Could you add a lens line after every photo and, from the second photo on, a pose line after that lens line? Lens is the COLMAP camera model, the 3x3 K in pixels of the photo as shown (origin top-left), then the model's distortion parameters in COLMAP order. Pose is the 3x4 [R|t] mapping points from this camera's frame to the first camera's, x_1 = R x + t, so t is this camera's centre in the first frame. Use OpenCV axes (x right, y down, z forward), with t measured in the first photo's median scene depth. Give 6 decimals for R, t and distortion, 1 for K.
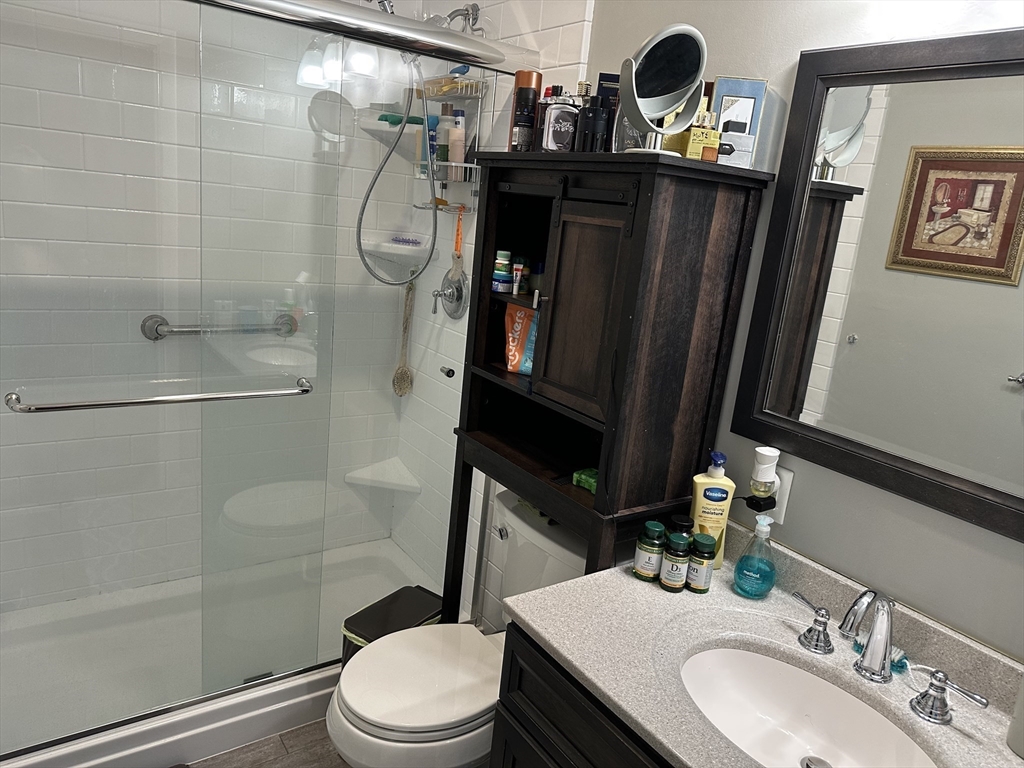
lens RADIAL K [[718.1, 0, 512.0], [0, 718.1, 384.0], [0, 0, 1]] dist [0.149485, -0.221718]
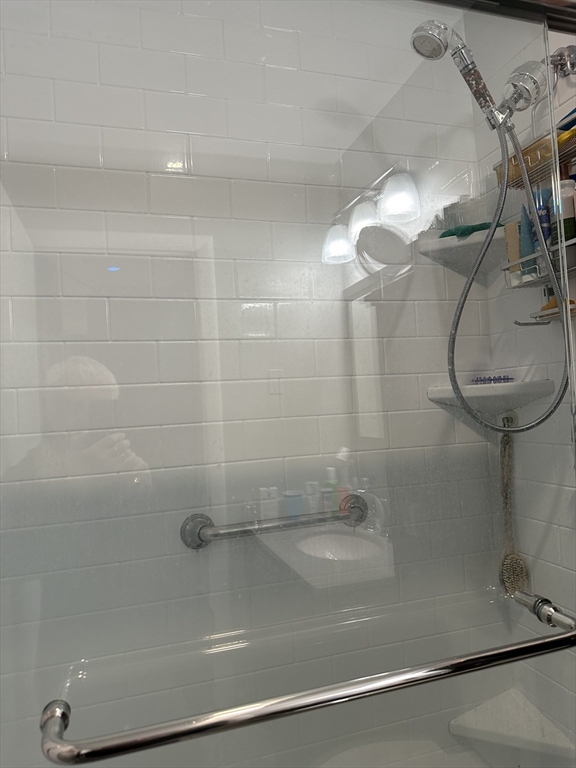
lens RADIAL K [[534.7, 0, 288.0], [0, 534.7, 384.0], [0, 0, 1]] dist [0.026172, -0.042687]
pose [[0.949511, -0.158755, -0.270603, -0.194942], [0.075526, 0.952822, -0.293982, -0.045221], [0.304508, 0.258702, 0.916705, 0.420555]]
